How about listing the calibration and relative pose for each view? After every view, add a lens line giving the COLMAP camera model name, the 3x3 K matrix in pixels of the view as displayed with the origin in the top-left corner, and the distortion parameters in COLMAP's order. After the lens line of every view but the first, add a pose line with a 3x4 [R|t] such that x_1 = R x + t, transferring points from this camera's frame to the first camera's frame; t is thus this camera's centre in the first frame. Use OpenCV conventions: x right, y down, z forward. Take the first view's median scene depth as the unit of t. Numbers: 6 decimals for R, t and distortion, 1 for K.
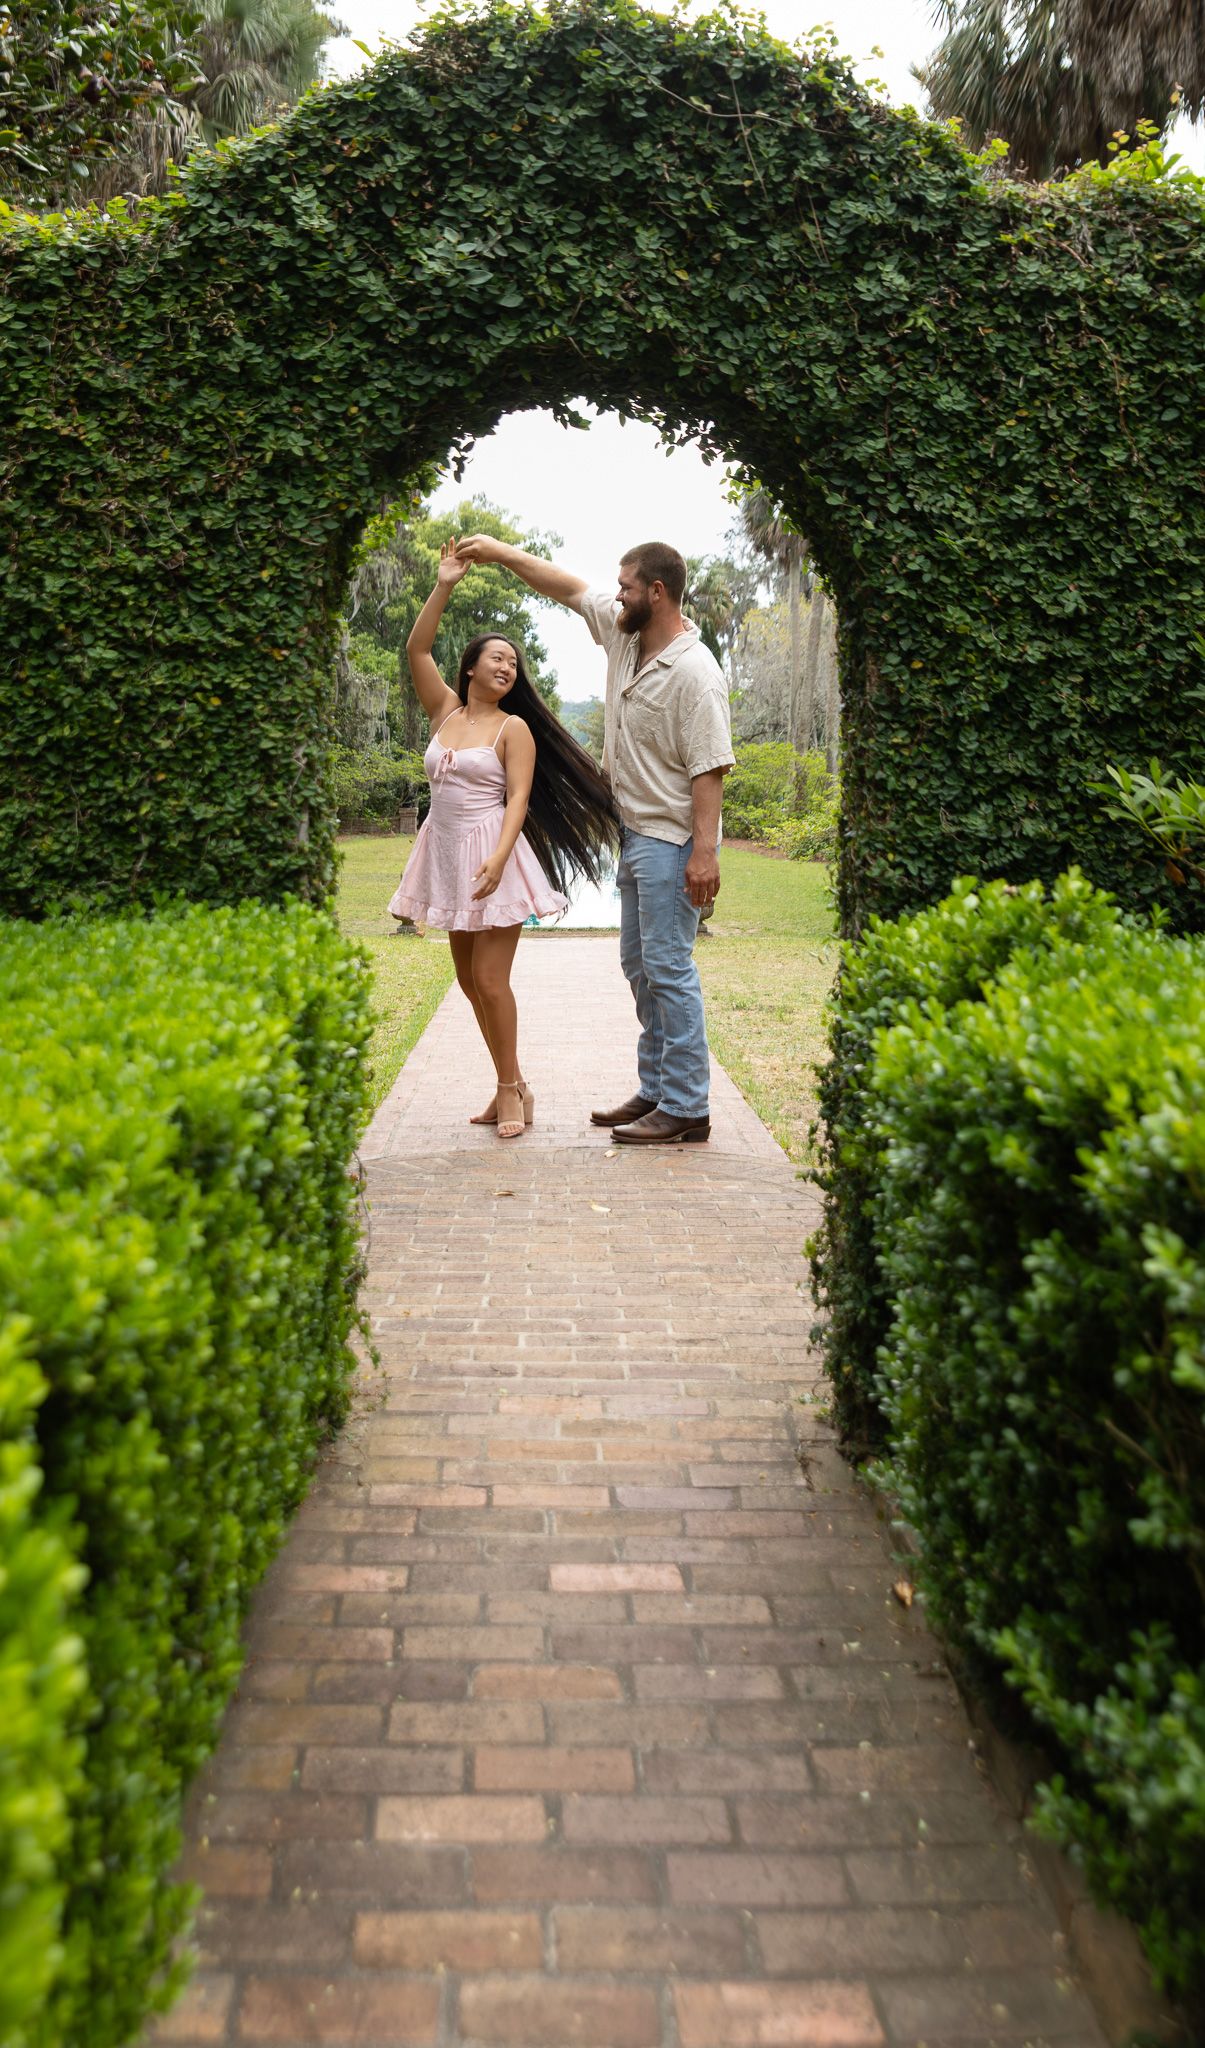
lens RADIAL K [[2086.9, 0, 437.8], [0, 2086.9, 926.2], [0, 0, 1]] dist [-0.042564, 0.000000]
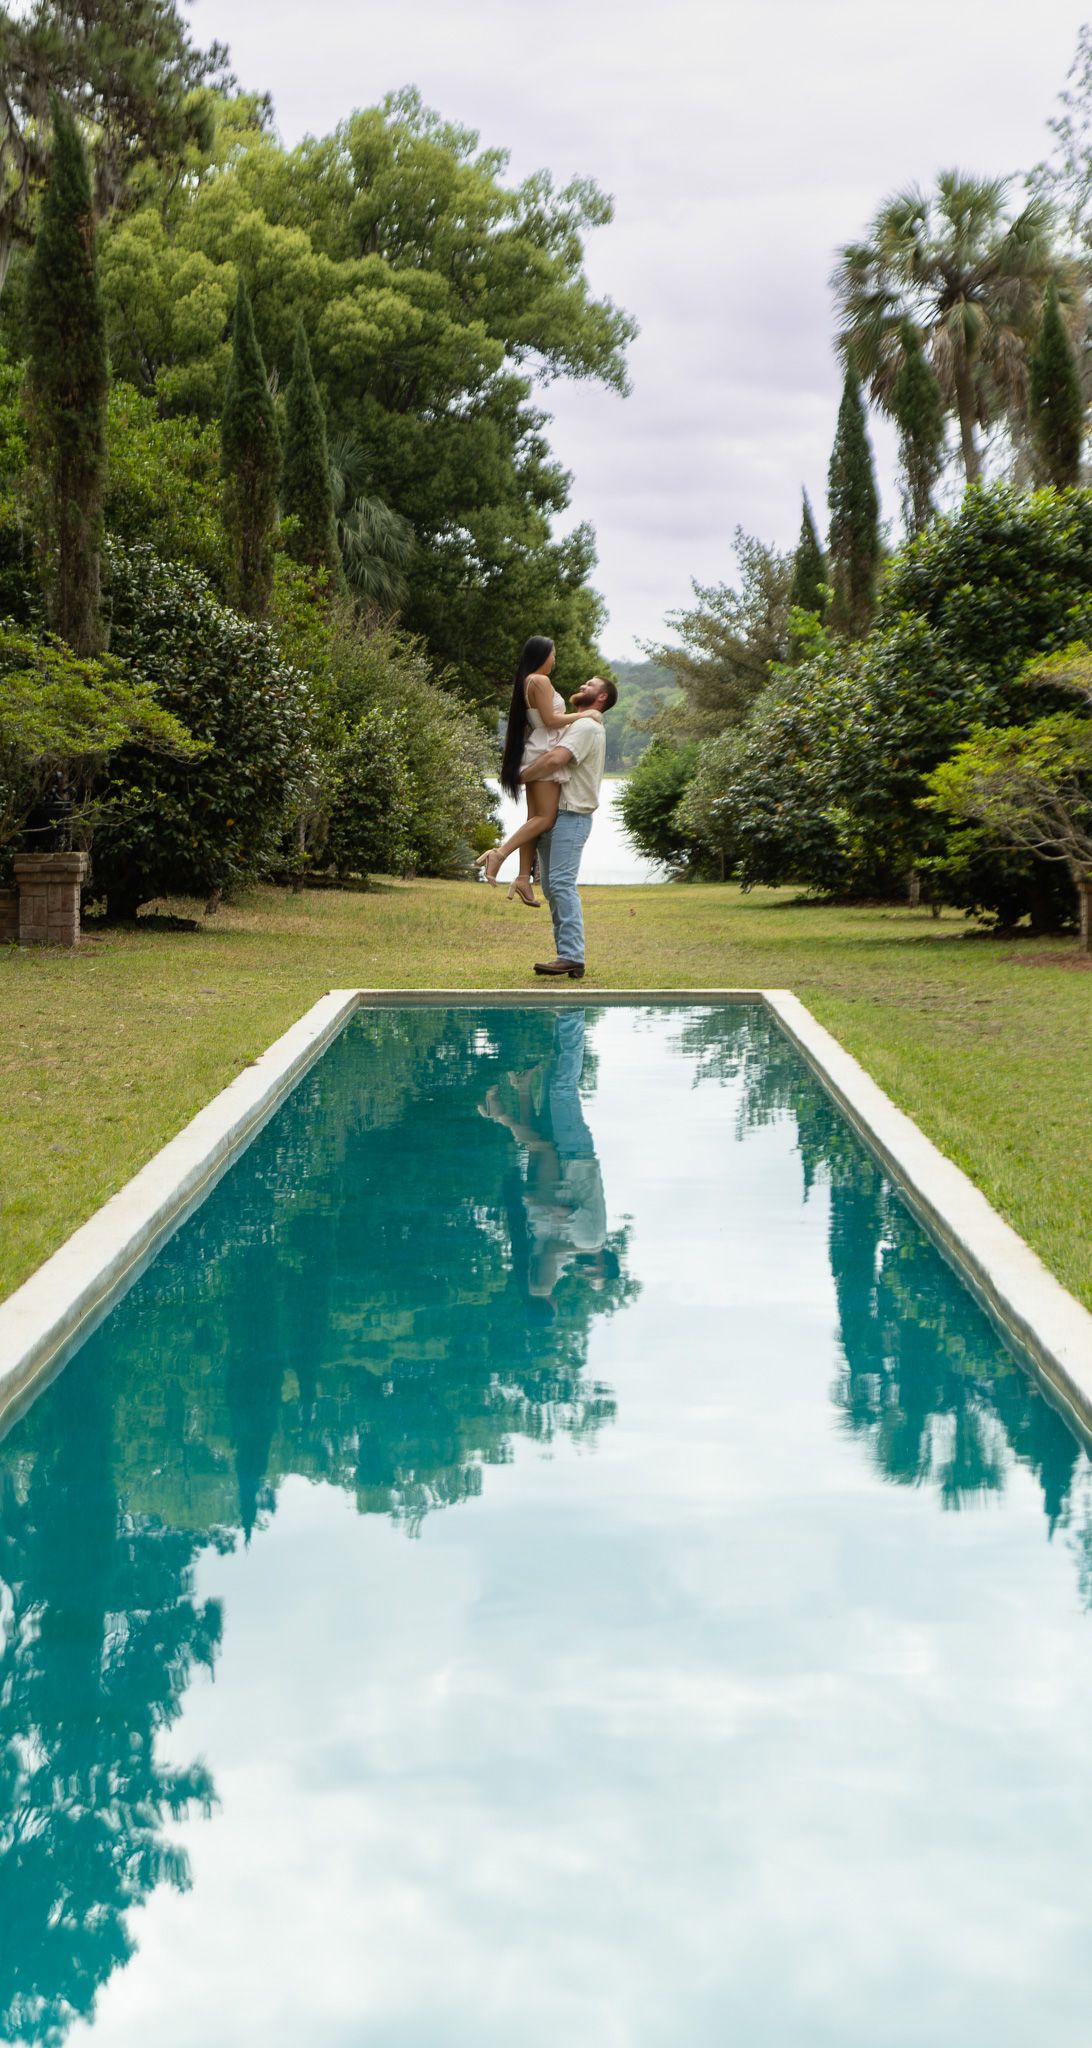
lens RADIAL K [[3218.6, 0, 546.2], [0, 3218.6, 1024.9], [0, 0, 1]] dist [0.013318, 0.000000]
pose [[0.999244, 0.002345, 0.038804, 0.325687], [-0.001555, 0.999791, -0.020382, -0.228273], [-0.038844, 0.020307, 0.999039, 5.215460]]
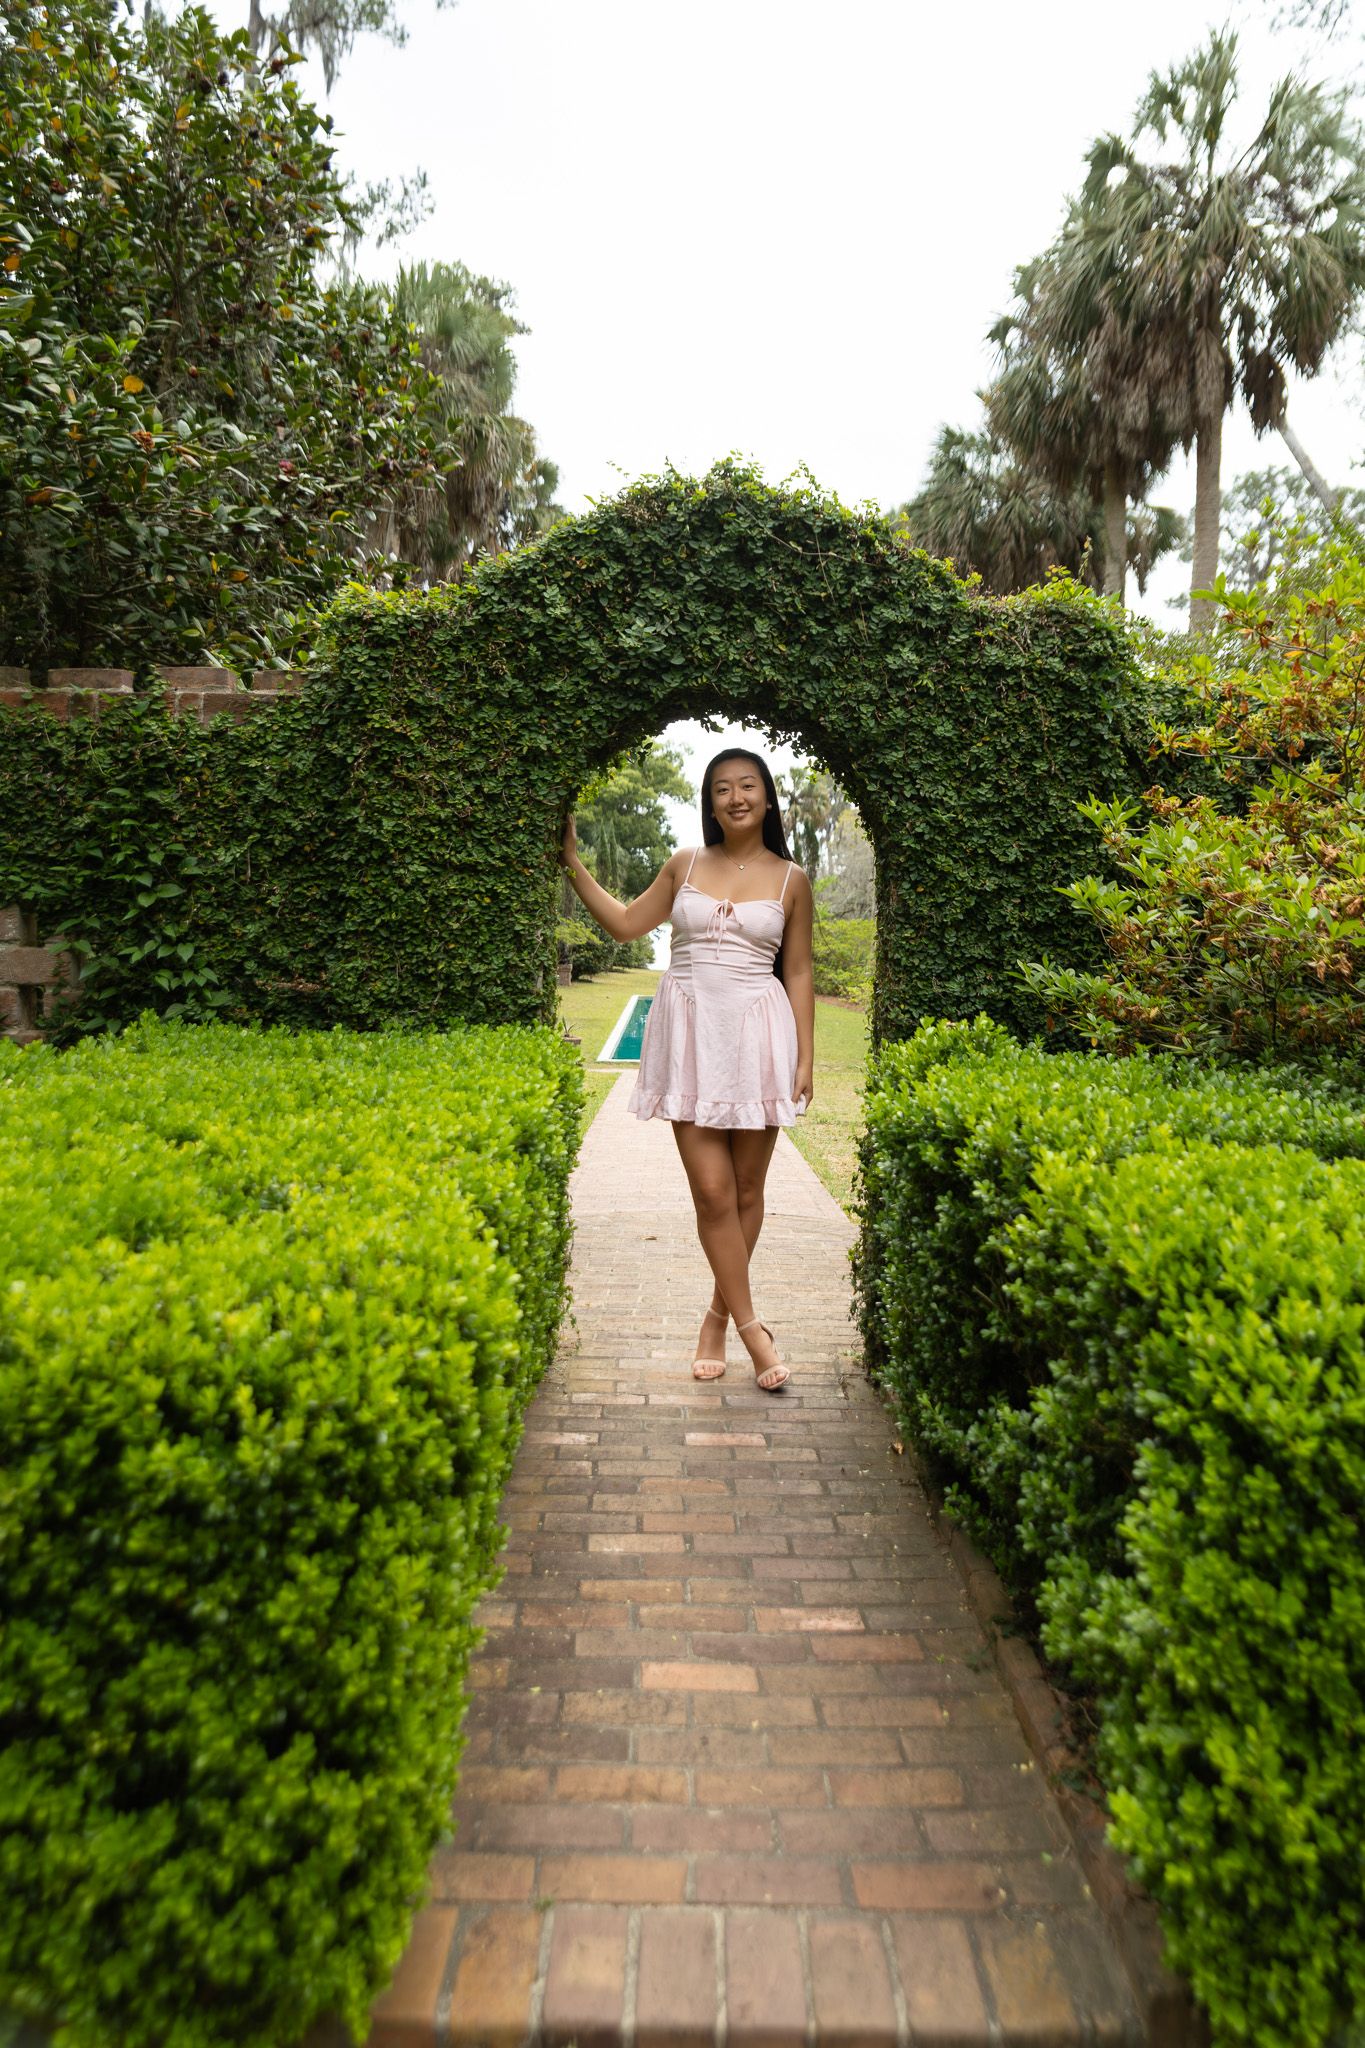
lens RADIAL K [[1759.6, 0, 675.7], [0, 1759.6, 1025.5], [0, 0, 1]] dist [-0.032908, 0.021655]
pose [[0.998272, 0.023106, 0.054036, -0.033917], [-0.021887, 0.999495, -0.023045, 0.017386], [-0.054541, 0.021822, 0.998273, -0.369534]]
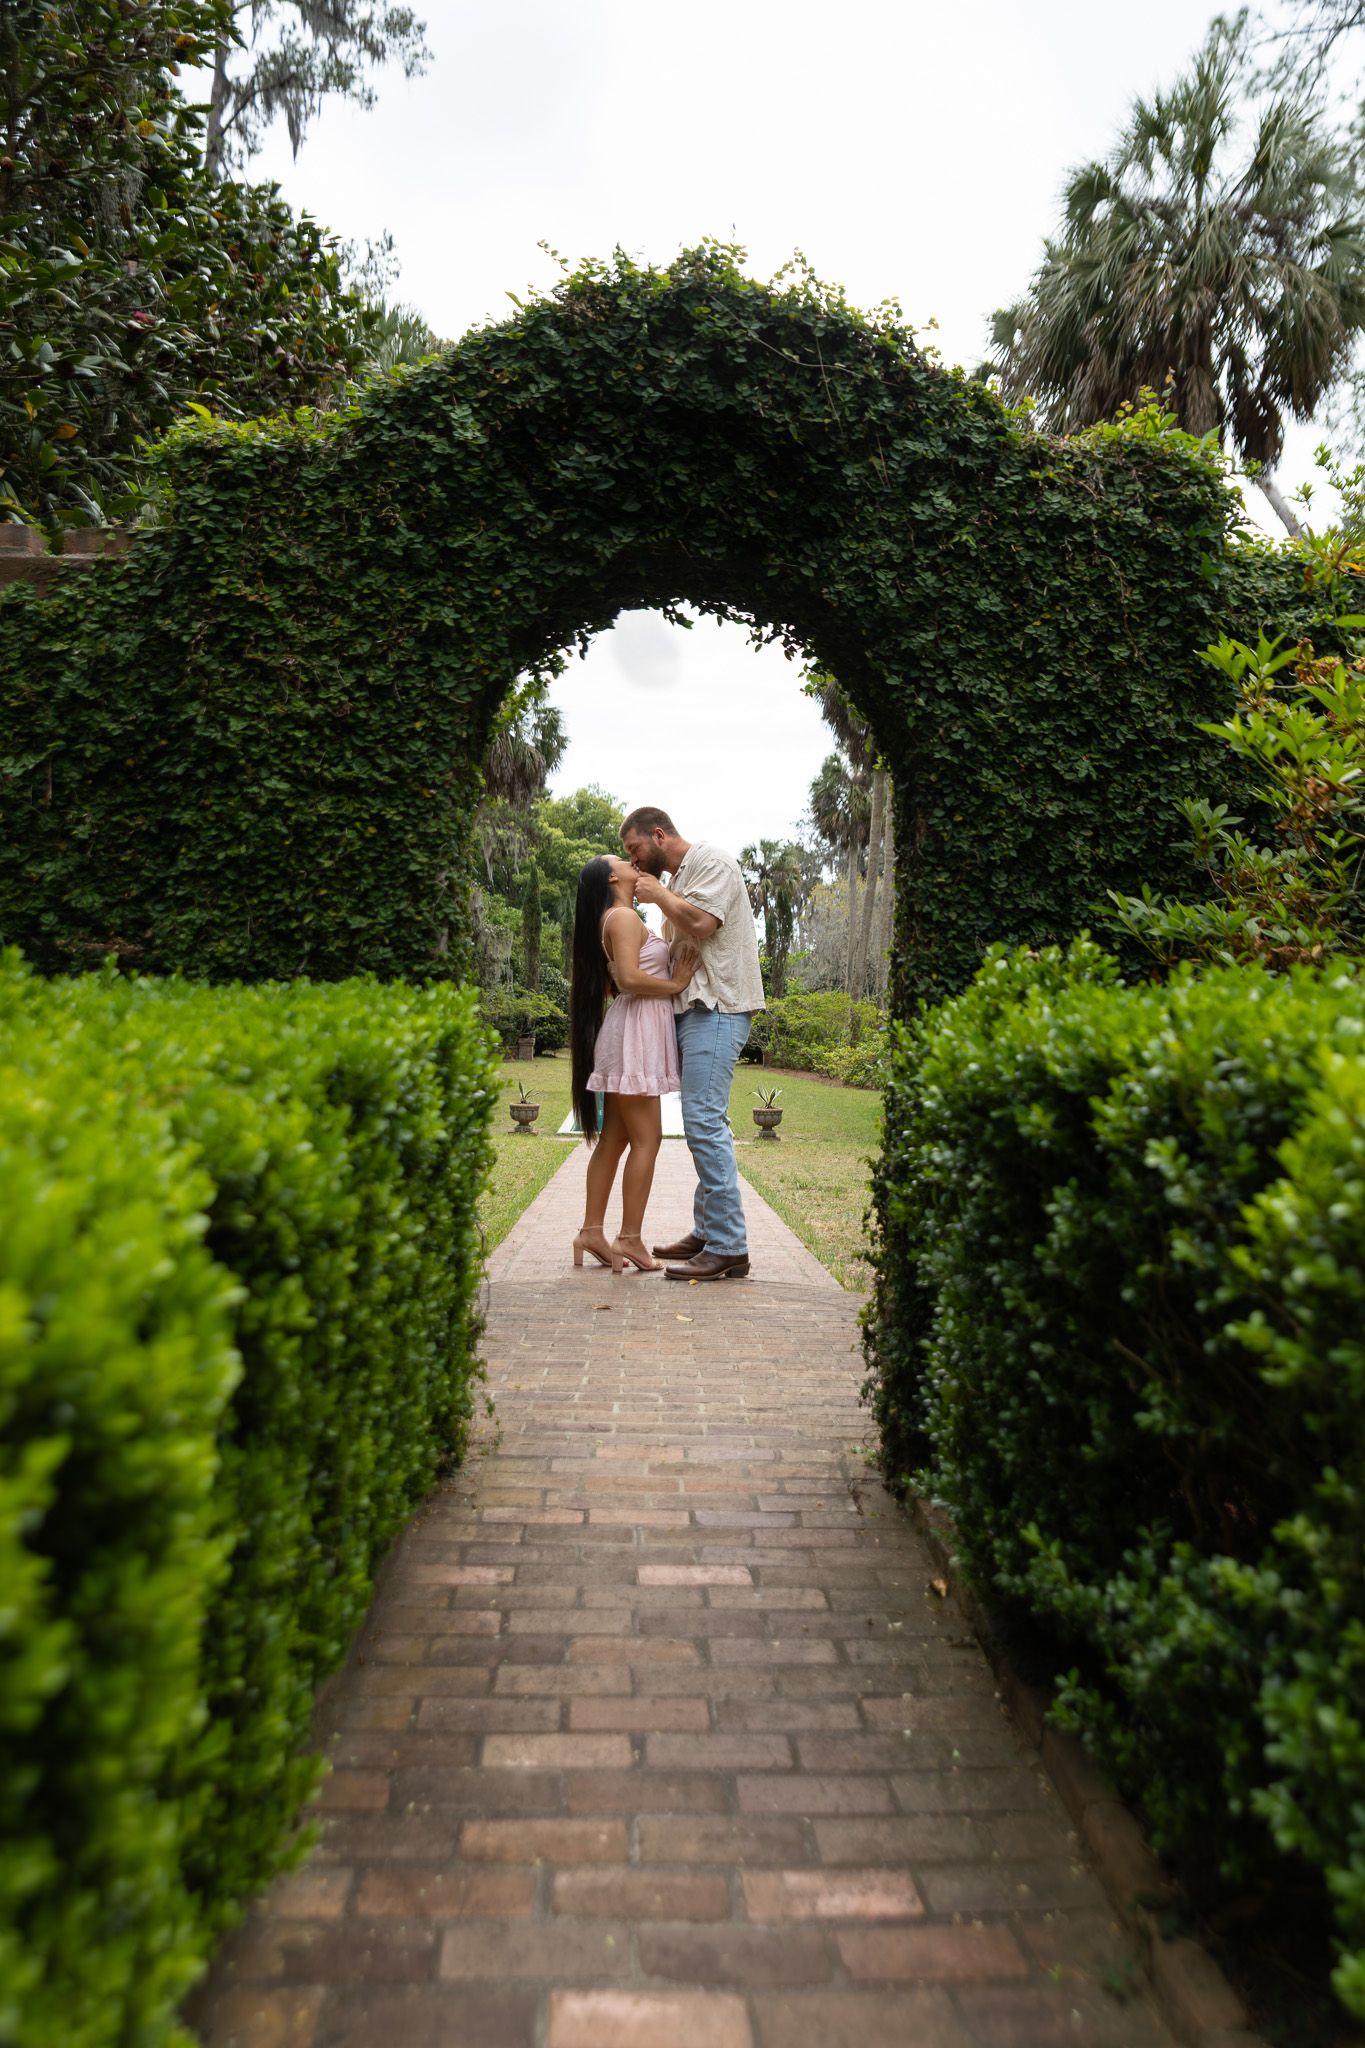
lens RADIAL K [[1759.6, 0, 690.8], [0, 1759.6, 1025.6], [0, 0, 1]] dist [-0.032908, 0.021655]
pose [[0.996487, 0.028433, 0.078767, -0.002034], [-0.022567, 0.996974, -0.074391, 0.075101], [-0.080644, 0.072352, 0.994114, 0.003839]]
